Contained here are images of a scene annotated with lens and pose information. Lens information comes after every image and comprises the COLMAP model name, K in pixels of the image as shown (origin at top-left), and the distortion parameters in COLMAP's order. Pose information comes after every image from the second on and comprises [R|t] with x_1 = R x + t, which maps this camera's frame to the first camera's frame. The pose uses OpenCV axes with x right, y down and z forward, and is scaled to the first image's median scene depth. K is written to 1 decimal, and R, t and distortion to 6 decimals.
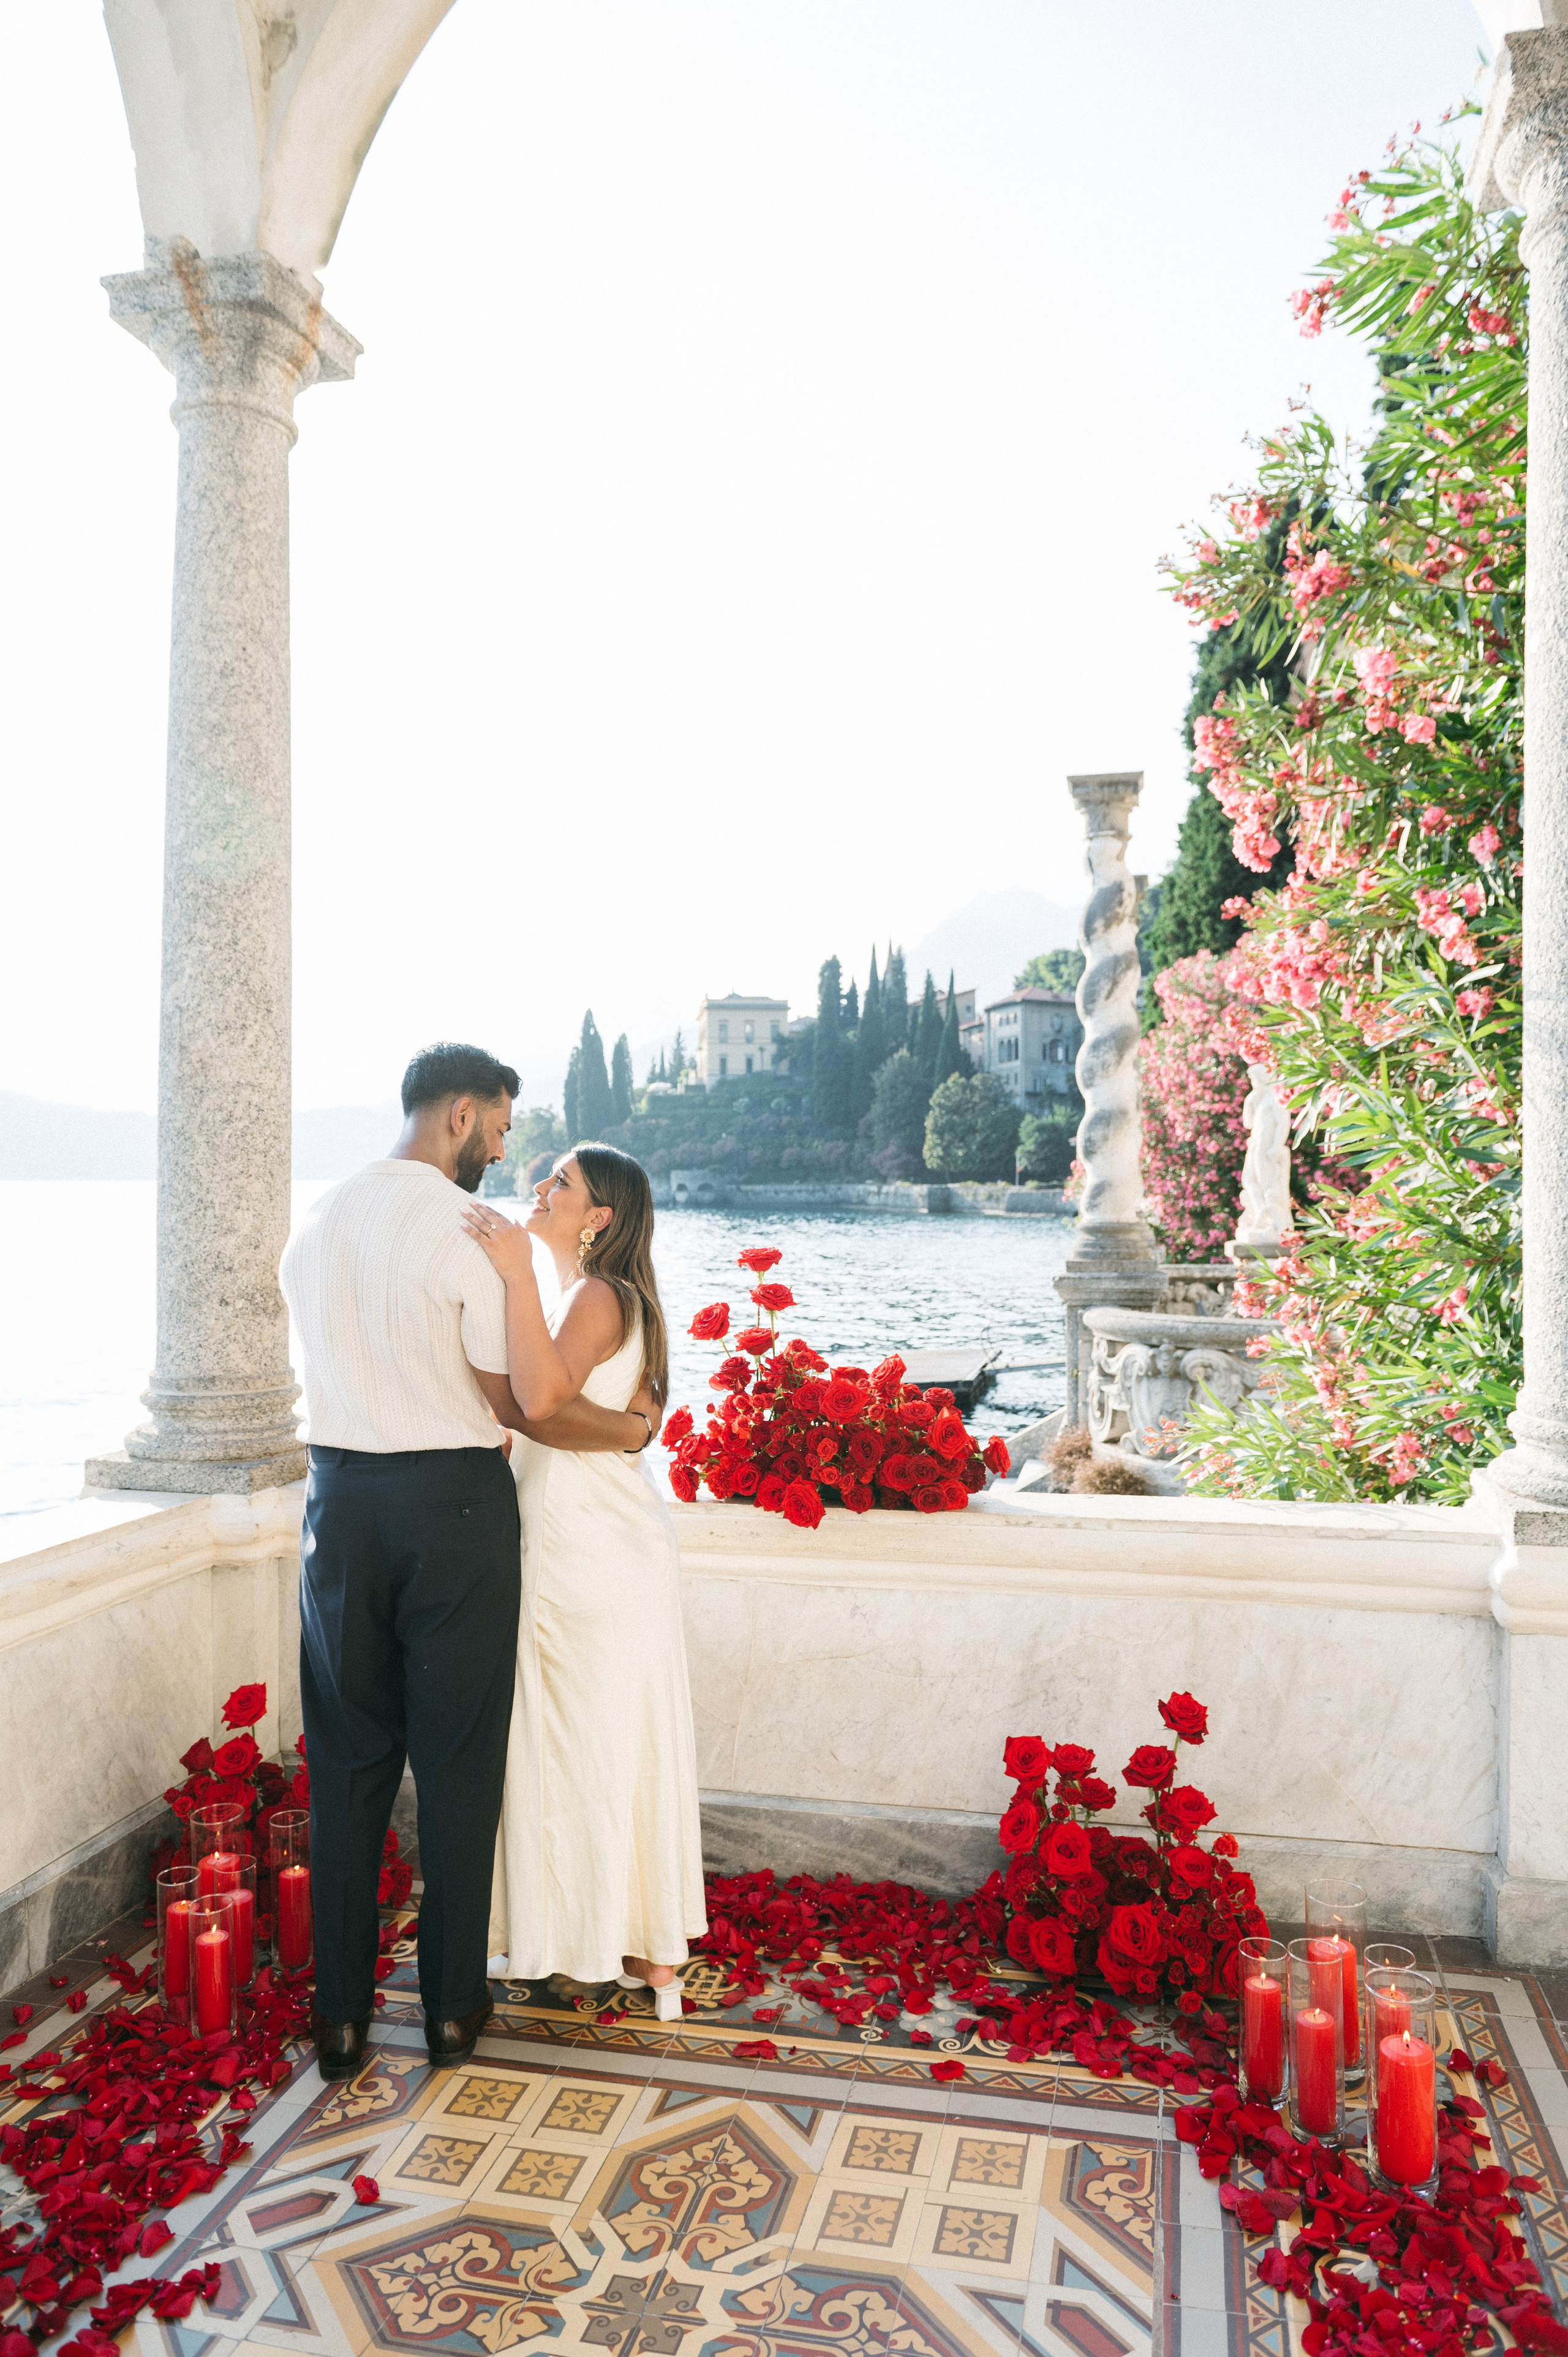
lens RADIAL K [[1591.3, 0, 778.5], [0, 1591.3, 1168.2], [0, 0, 1]] dist [-0.014629, 0.000392]
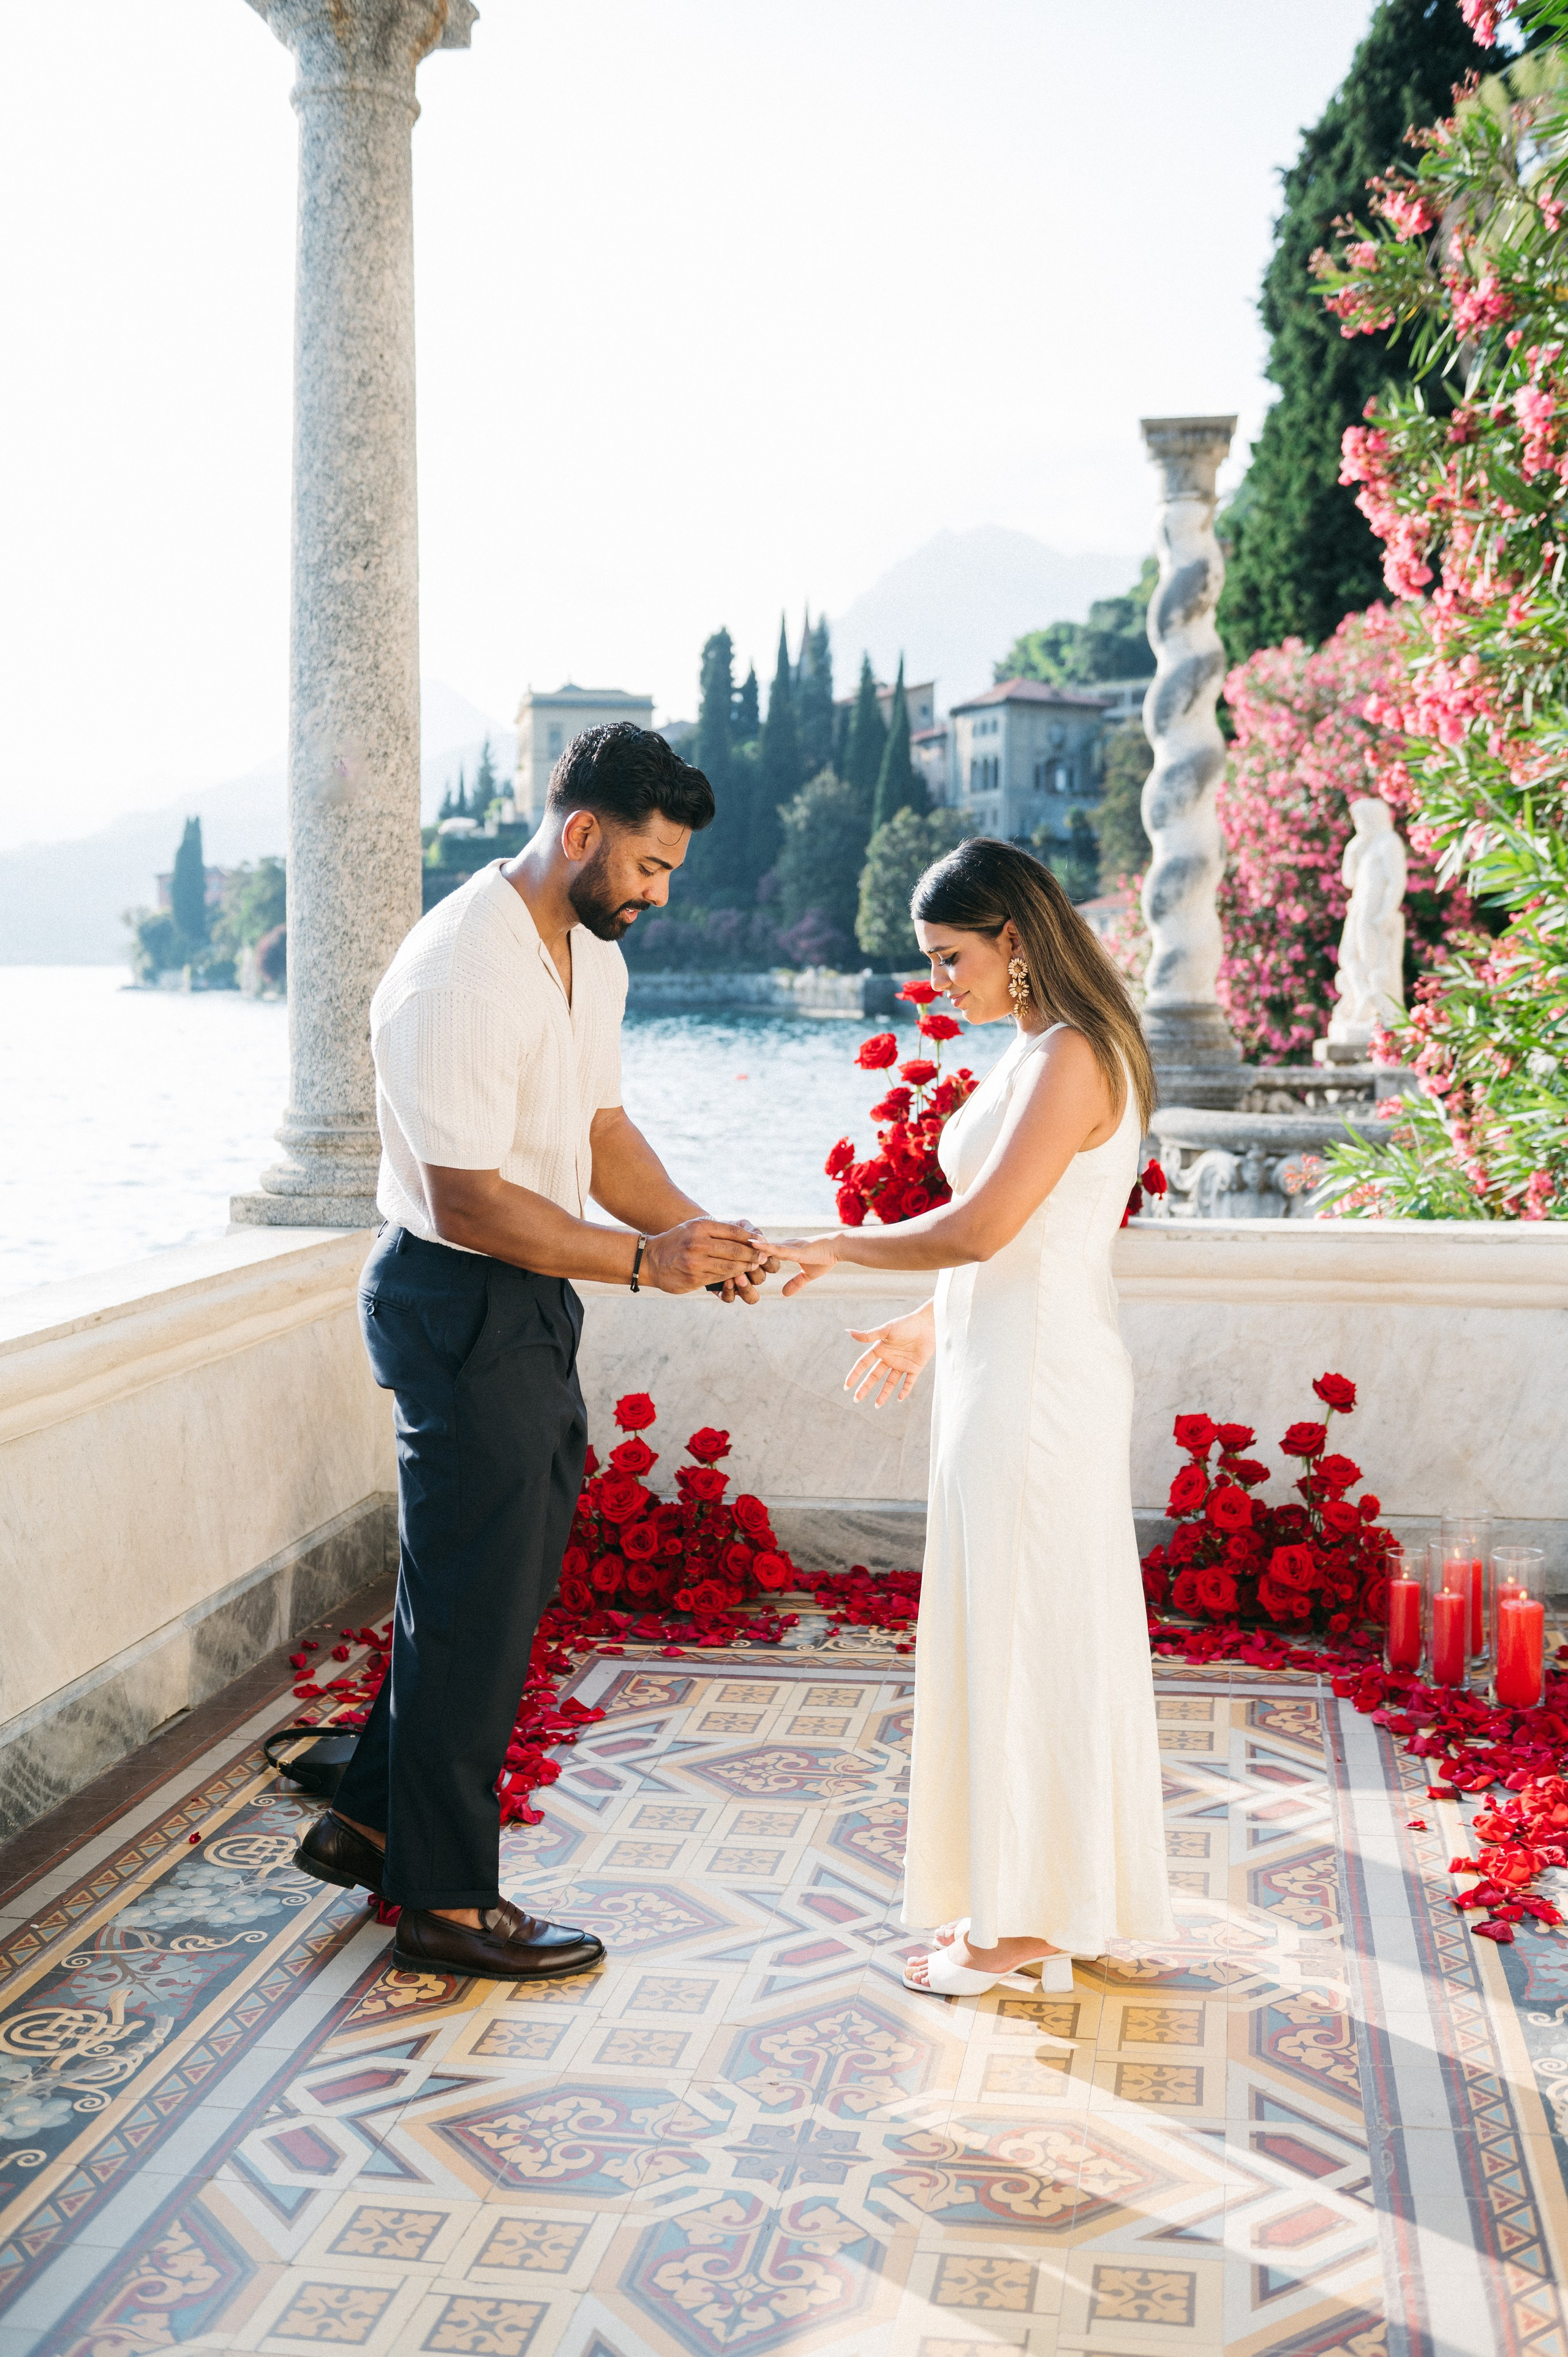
lens RADIAL K [[2379.9, 0, 787.3], [0, 2379.9, 1168.2], [0, 0, 1]] dist [-0.007700, -0.009725]
pose [[0.997985, -0.000796, 0.063441, -0.183899], [-0.004986, 0.995845, 0.090927, 0.029677], [-0.063250, -0.091060, 0.993835, -0.487974]]
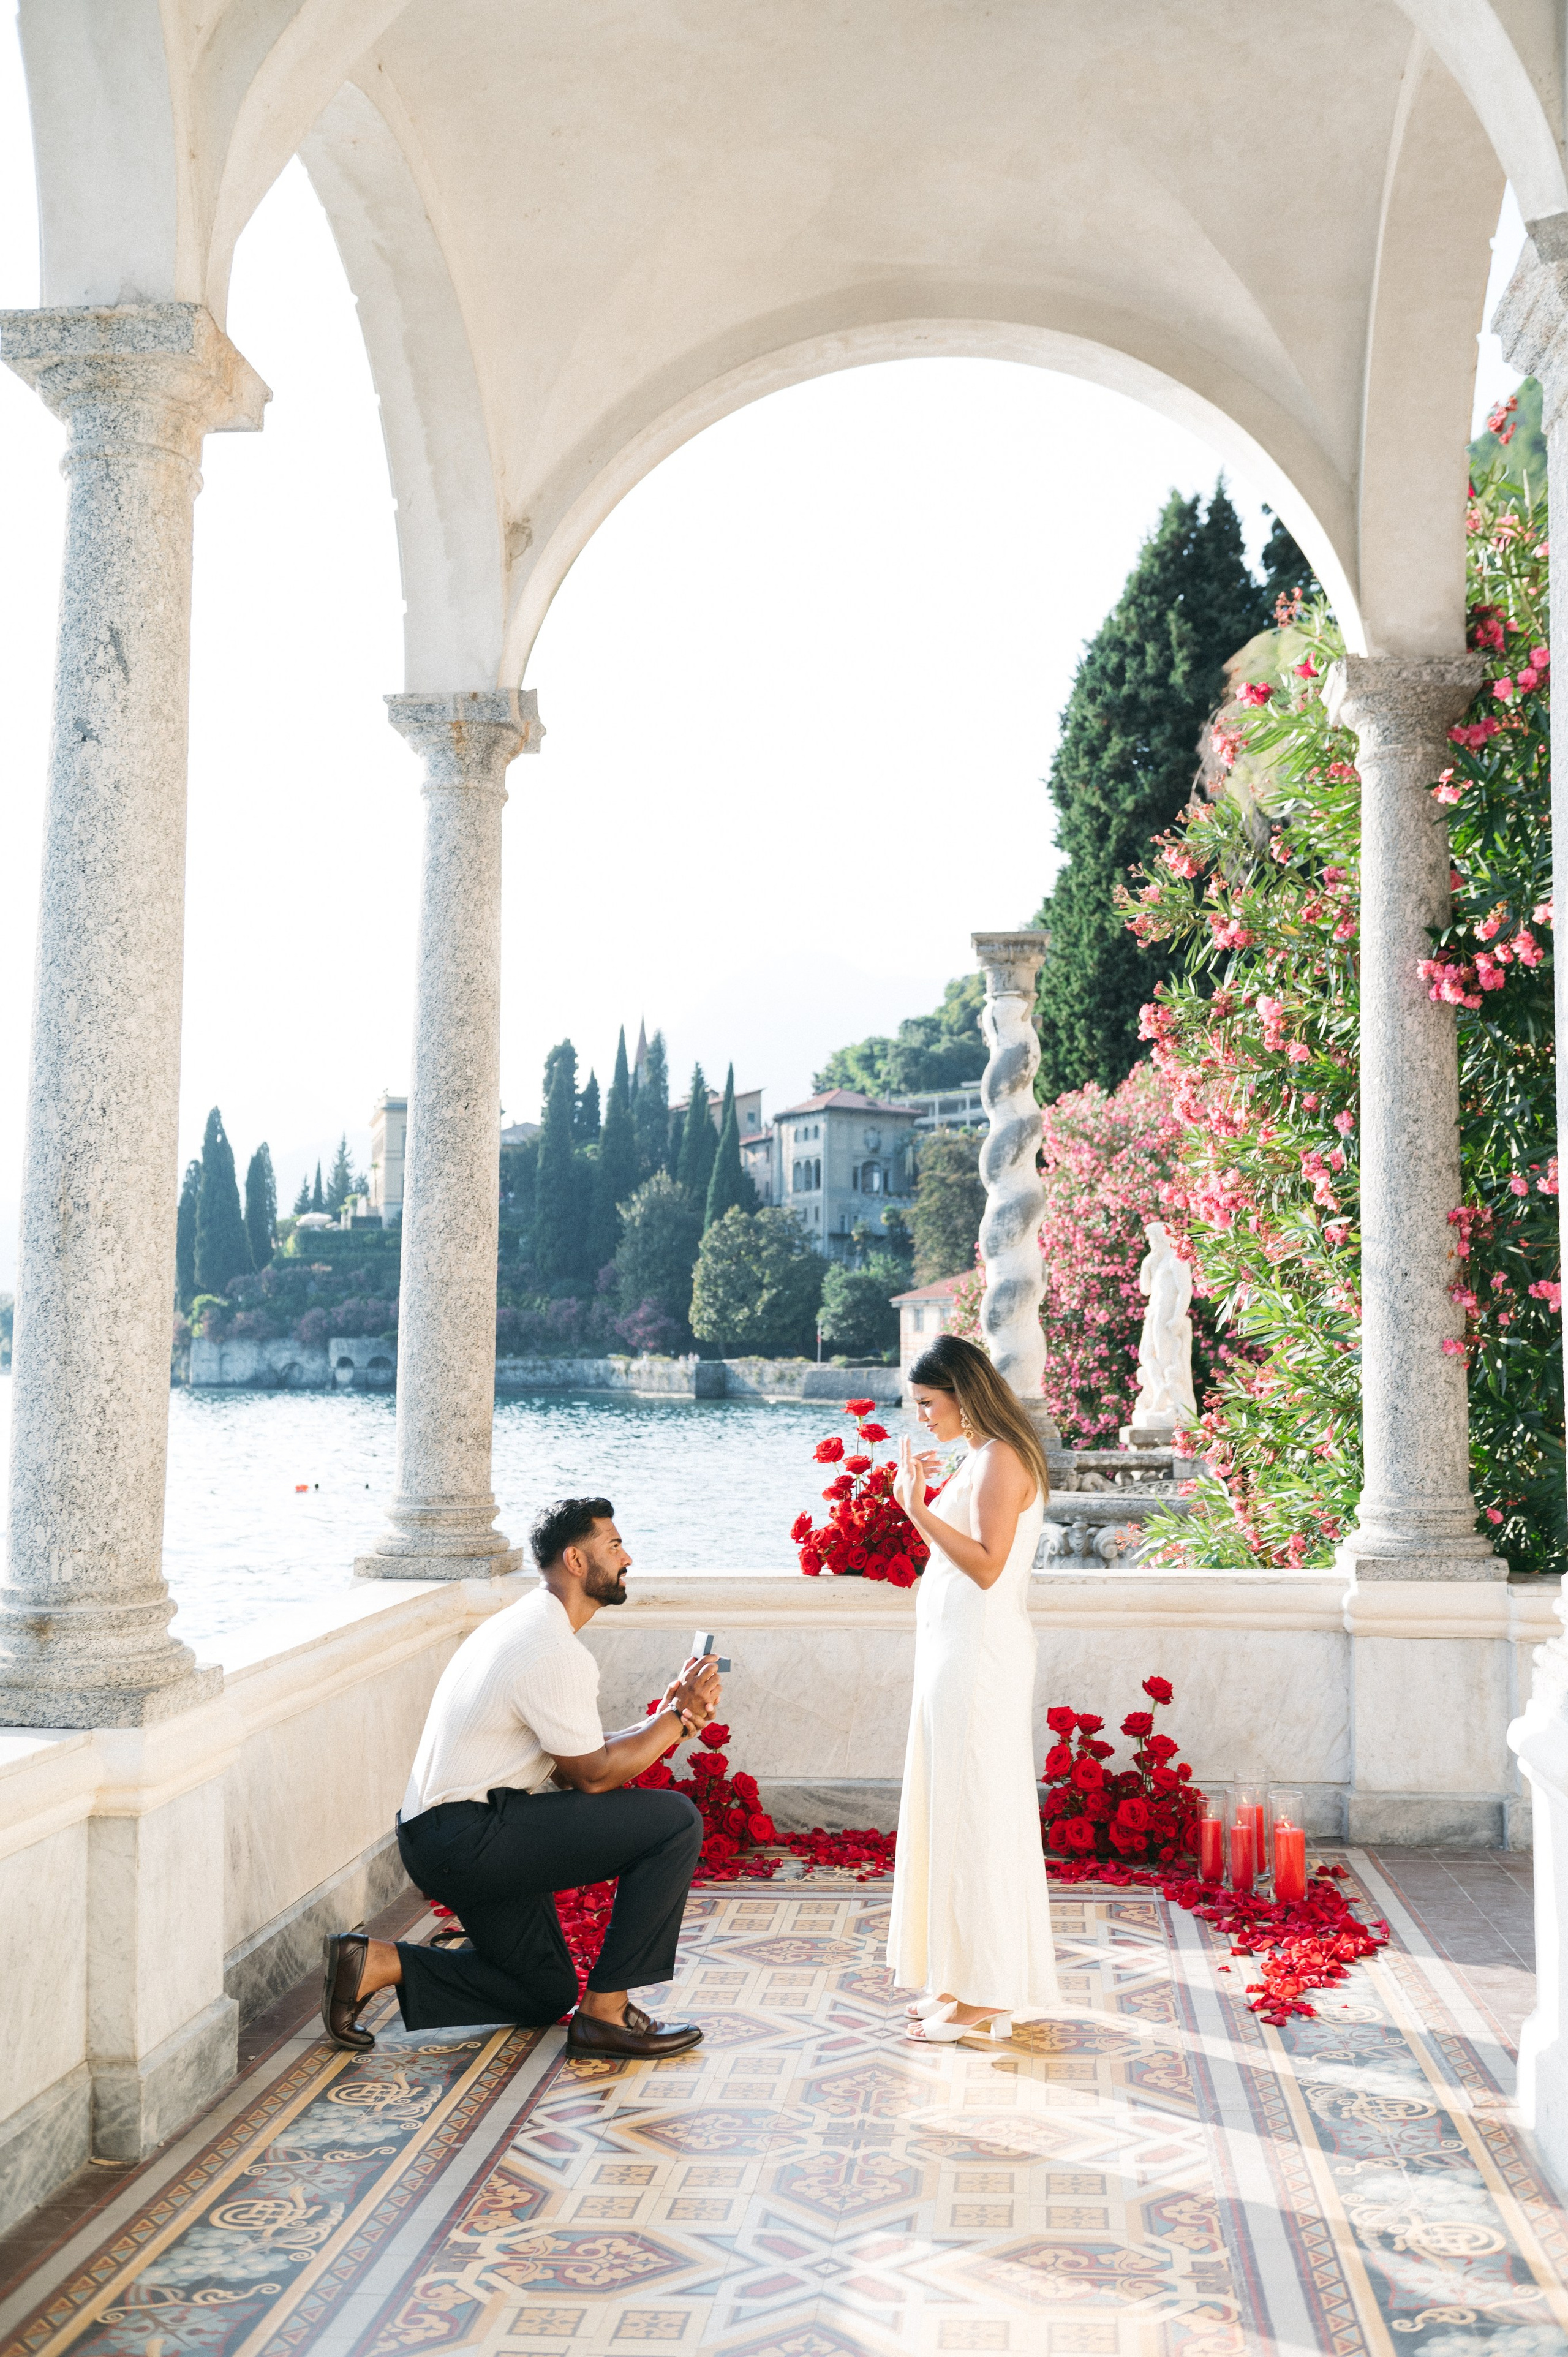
lens RADIAL K [[2233.9, 0, 797.2], [0, 2233.9, 1174.3], [0, 0, 1]] dist [-0.008629, -0.005318]
pose [[0.989967, 0.016997, 0.140275, -0.334072], [-0.006781, 0.997310, -0.072986, -0.004498], [-0.141139, 0.071302, 0.987419, -0.939287]]
